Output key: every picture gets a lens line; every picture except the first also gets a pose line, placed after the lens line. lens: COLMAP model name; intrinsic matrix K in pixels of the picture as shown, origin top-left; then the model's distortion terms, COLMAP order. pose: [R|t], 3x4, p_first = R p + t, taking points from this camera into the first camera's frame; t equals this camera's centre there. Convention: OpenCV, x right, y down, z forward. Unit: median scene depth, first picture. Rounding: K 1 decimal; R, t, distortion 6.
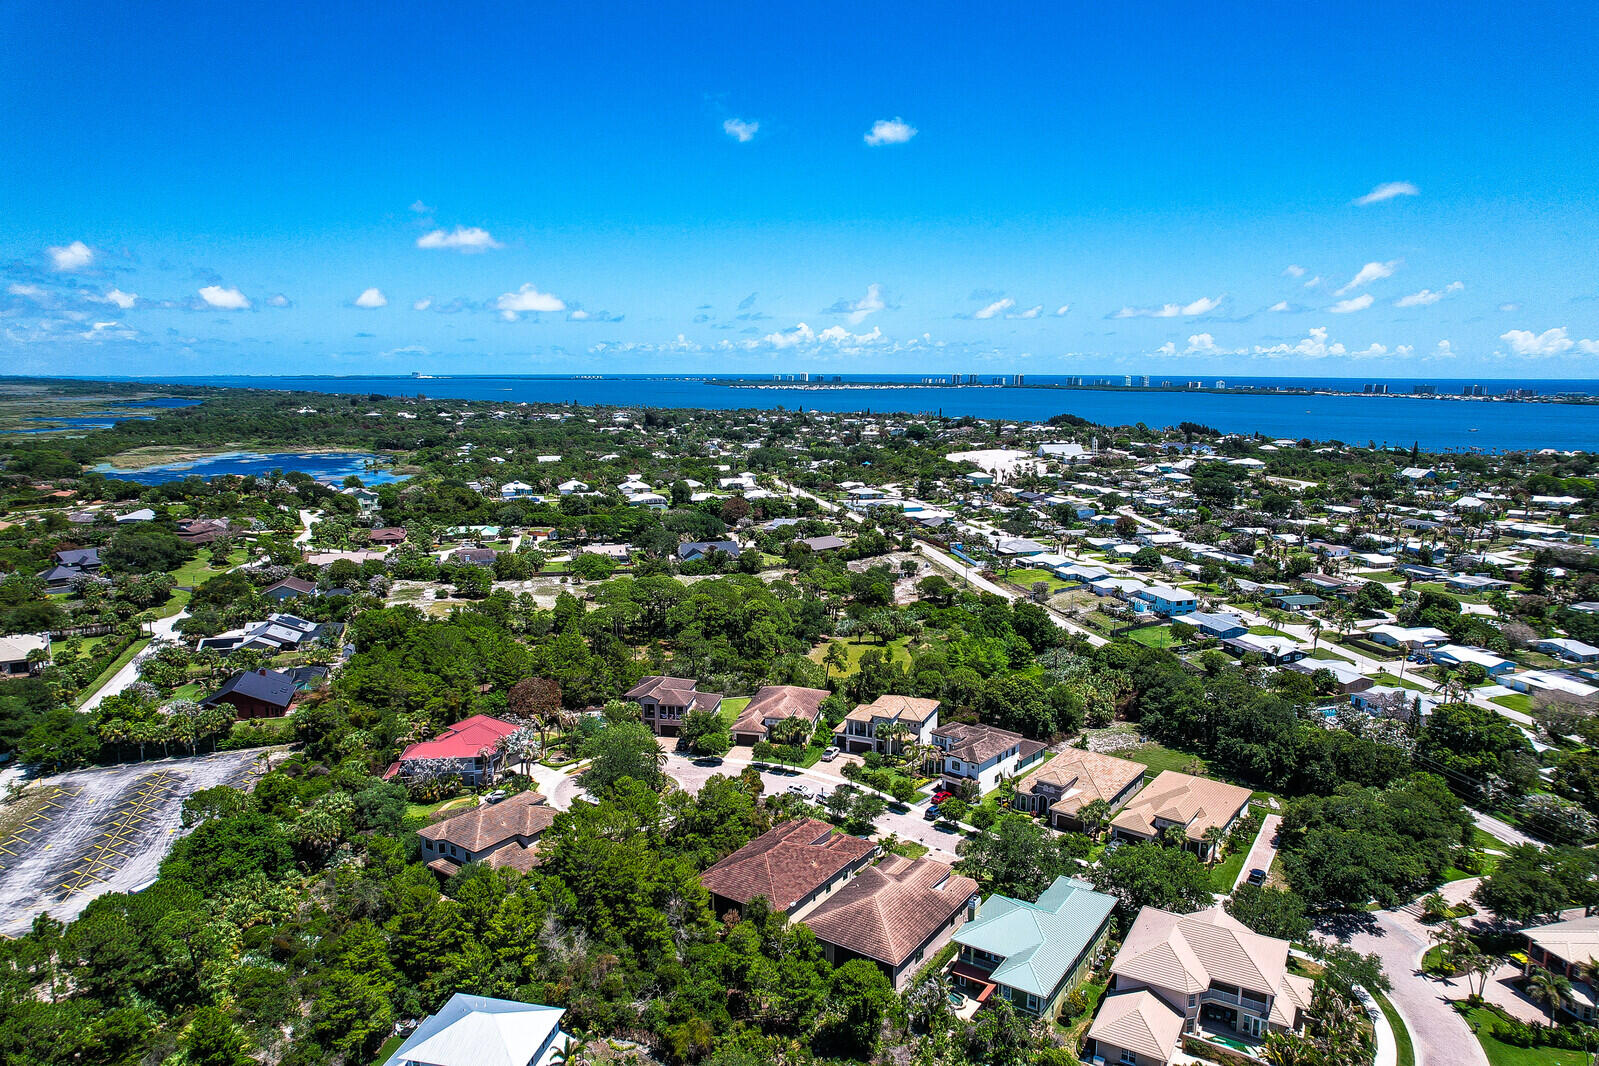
lens RADIAL K [[1006.7, 0, 823.2], [0, 1006.7, 536.3], [0, 0, 1]] dist [-0.069777, 0.059042]
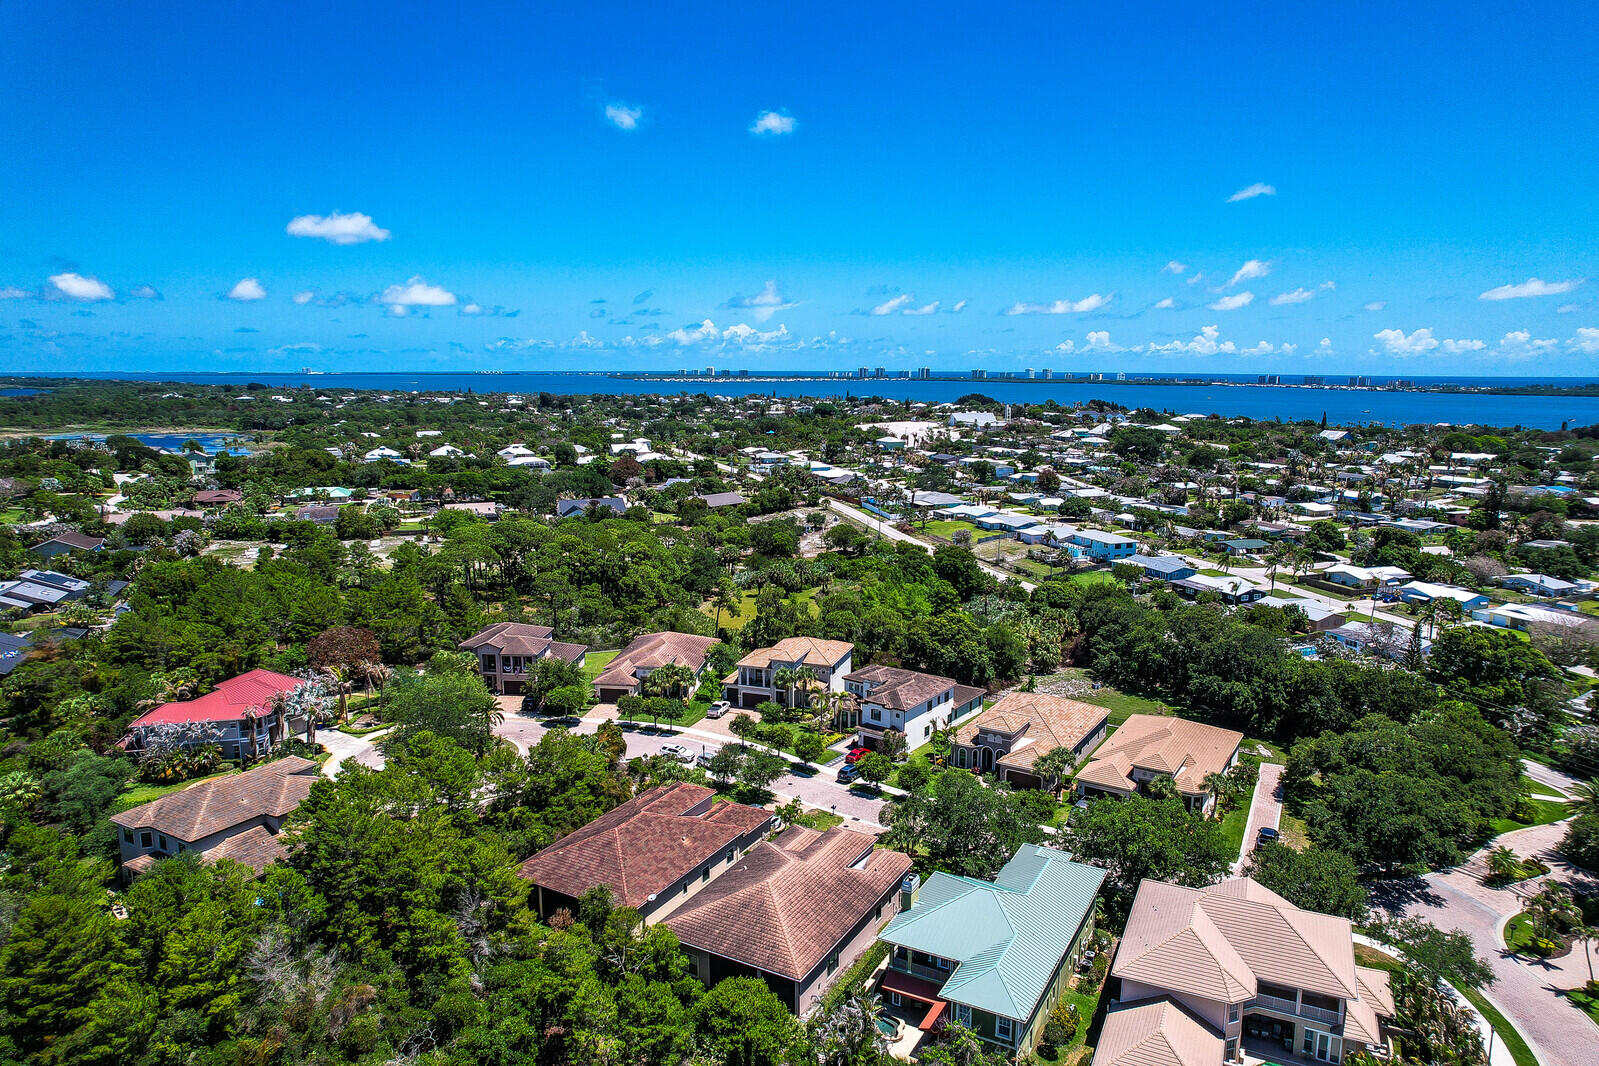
lens RADIAL K [[1006.7, 0, 820.3], [0, 1006.7, 523.1], [0, 0, 1]] dist [-0.069777, 0.059042]
pose [[0.996075, -0.012800, 0.087582, 0.019822], [0.013761, 0.999852, -0.010372, 0.077706], [-0.087436, 0.011536, 0.996103, 0.196714]]
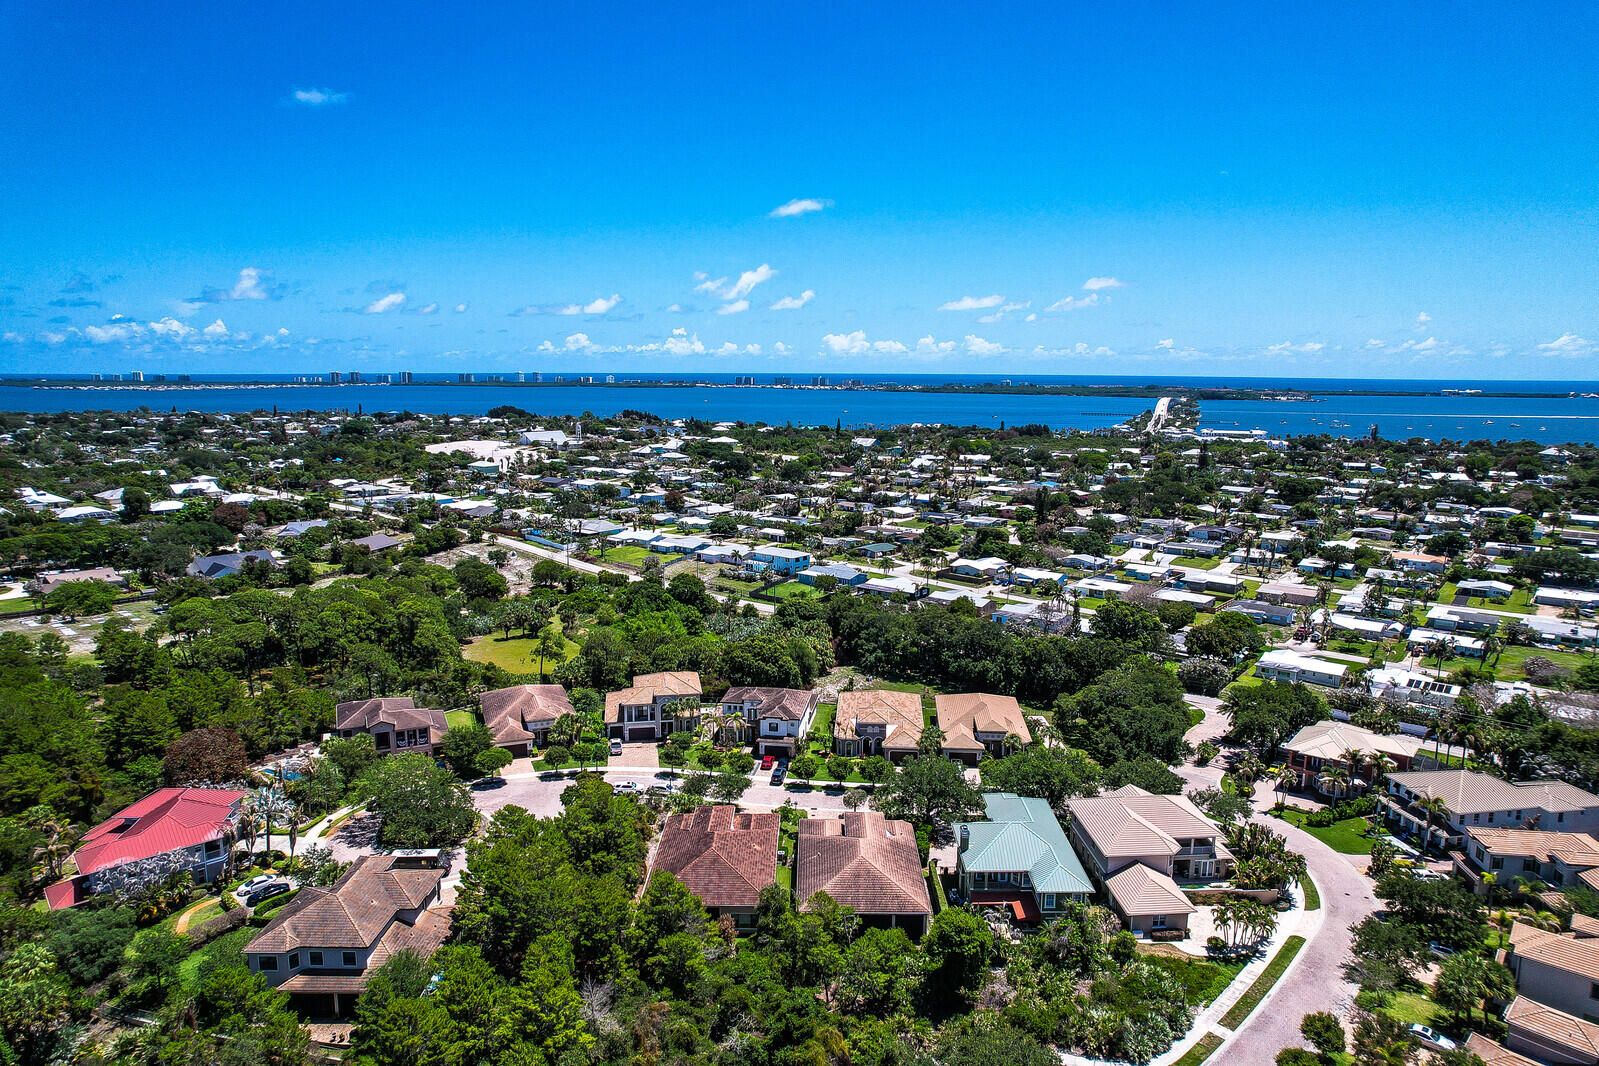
lens RADIAL K [[1006.7, 0, 805.7], [0, 1006.7, 528.8], [0, 0, 1]] dist [-0.069777, 0.059042]
pose [[0.835621, -0.085037, 0.542685, -0.315871], [0.087993, 0.995909, 0.020565, 0.019729], [-0.542213, 0.030568, 0.839685, 0.151222]]
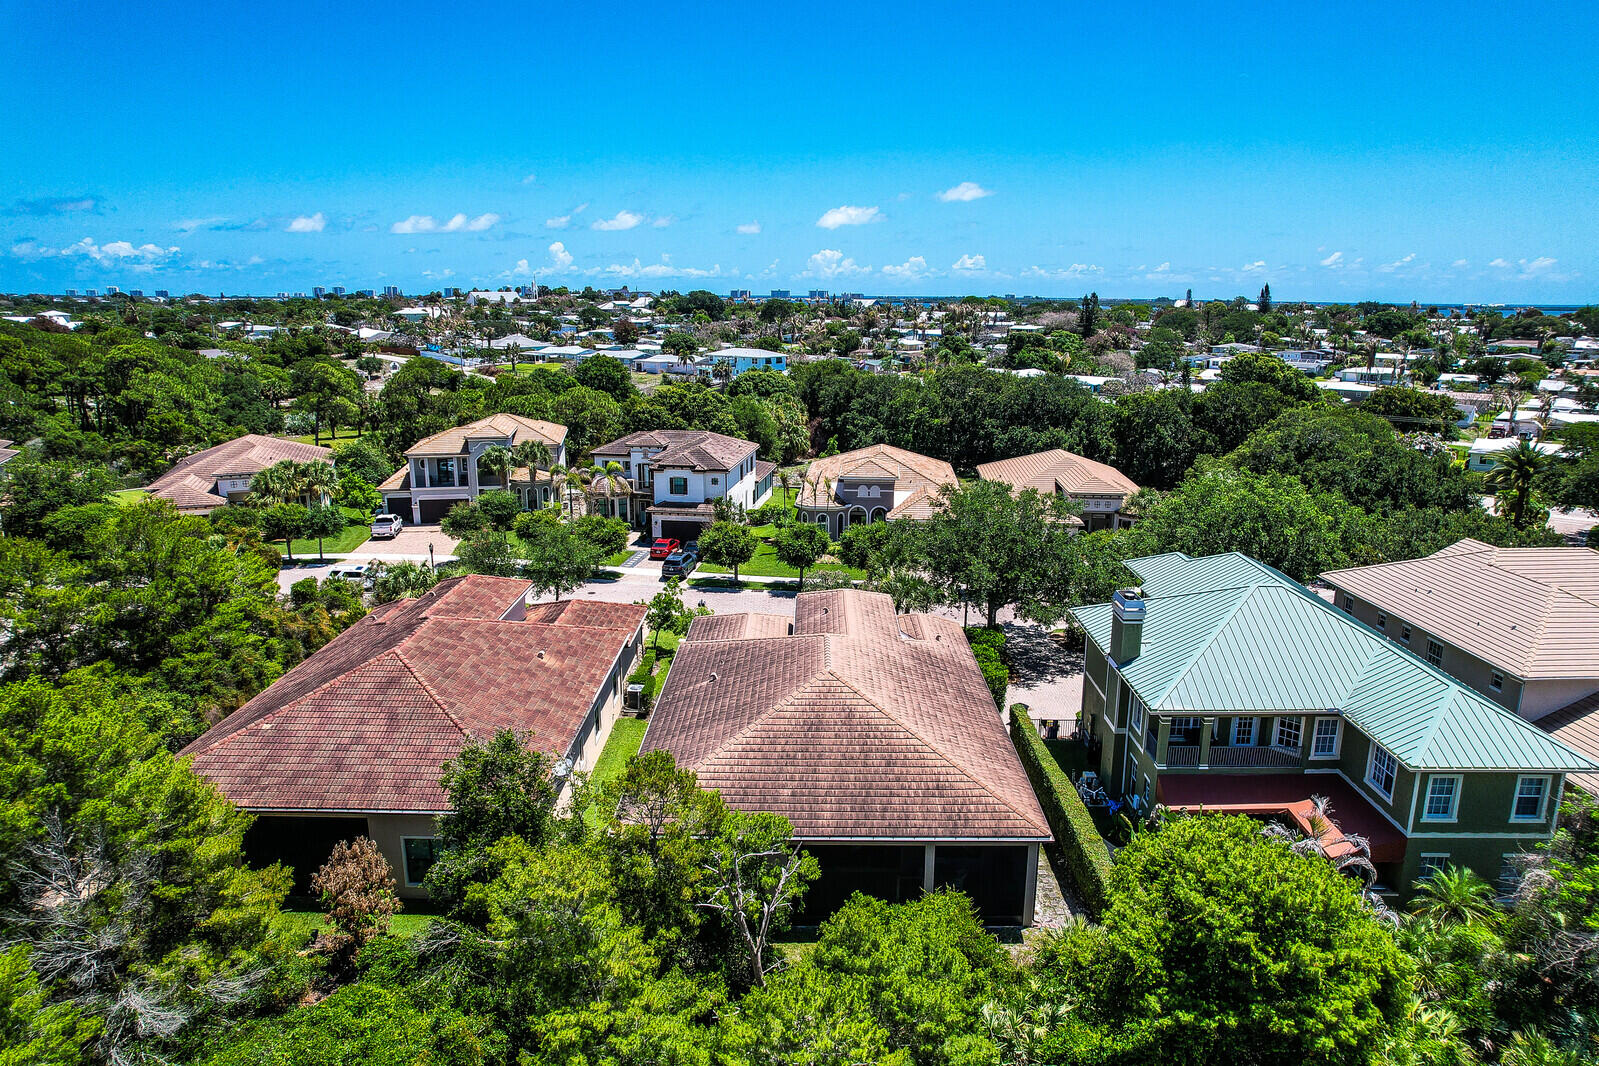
lens RADIAL K [[1006.7, 0, 803.3], [0, 1006.7, 529.9], [0, 0, 1]] dist [-0.069777, 0.059042]
pose [[0.836436, -0.124022, 0.533847, -0.079469], [0.087039, 0.991757, 0.094029, 0.188818], [-0.541108, -0.032183, 0.840337, 0.488512]]
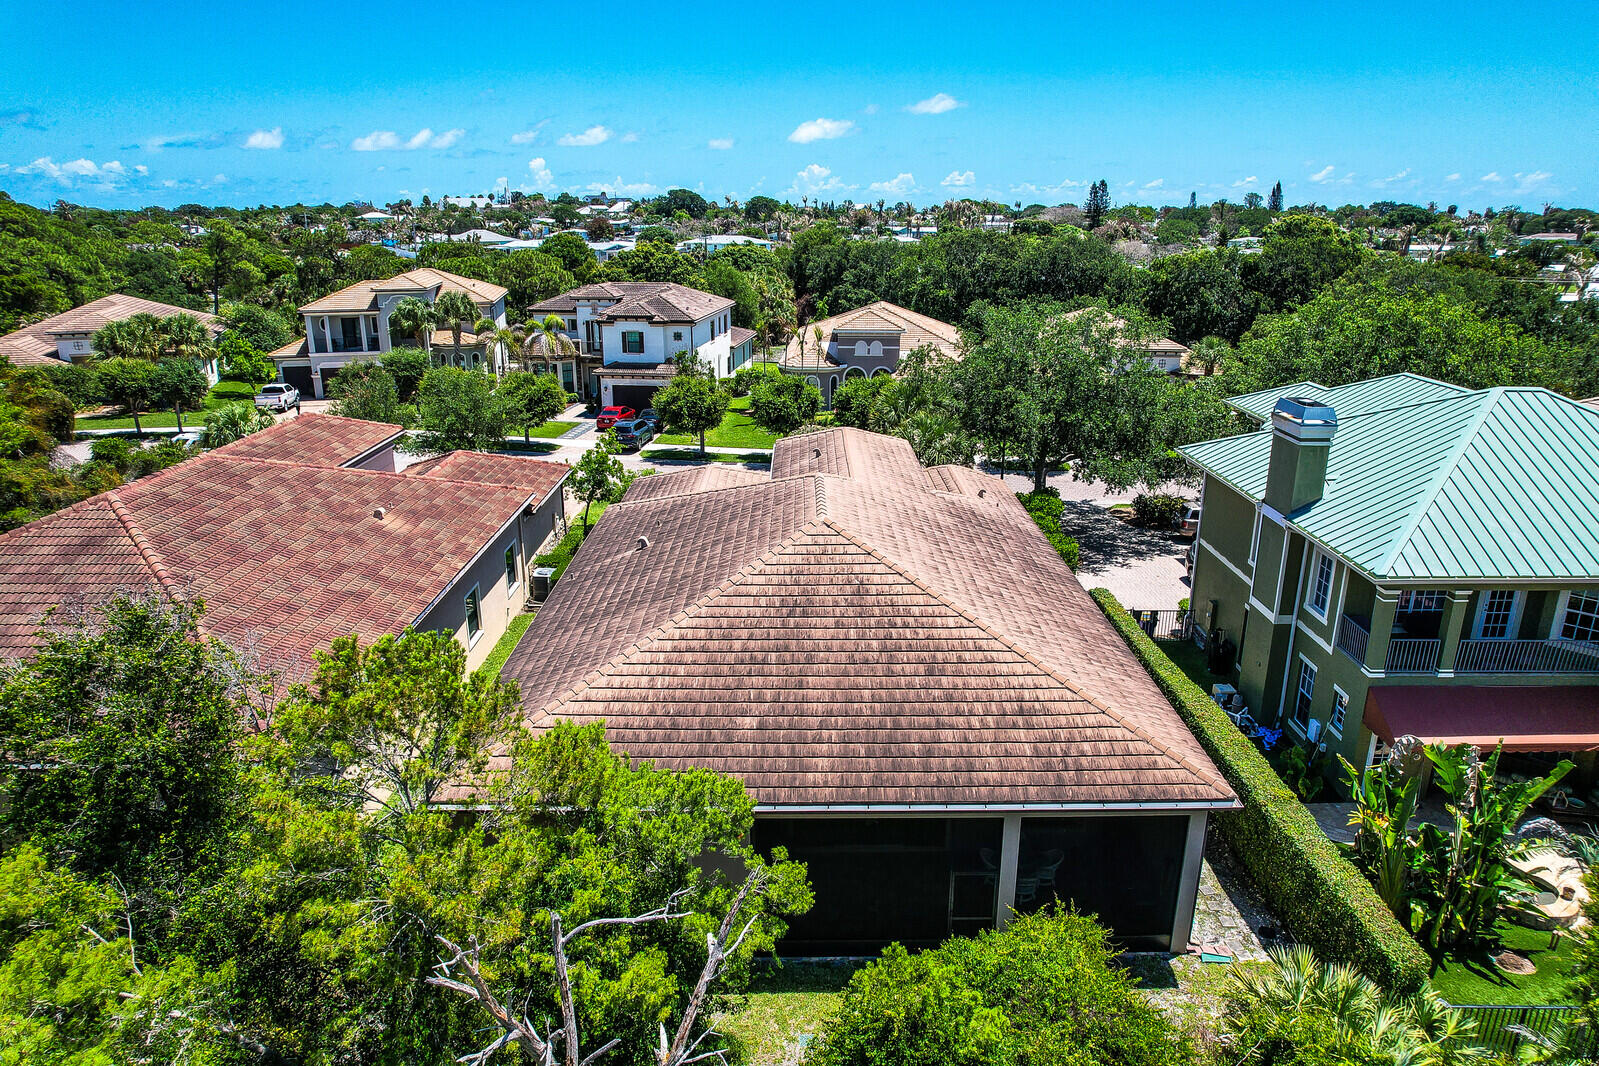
lens RADIAL K [[1006.7, 0, 803.1], [0, 1006.7, 532.5], [0, 0, 1]] dist [-0.069777, 0.059042]
pose [[0.829956, -0.171778, 0.530722, -0.035799], [0.092556, 0.980624, 0.172656, 0.217757], [-0.550097, -0.094176, 0.829774, 0.557875]]
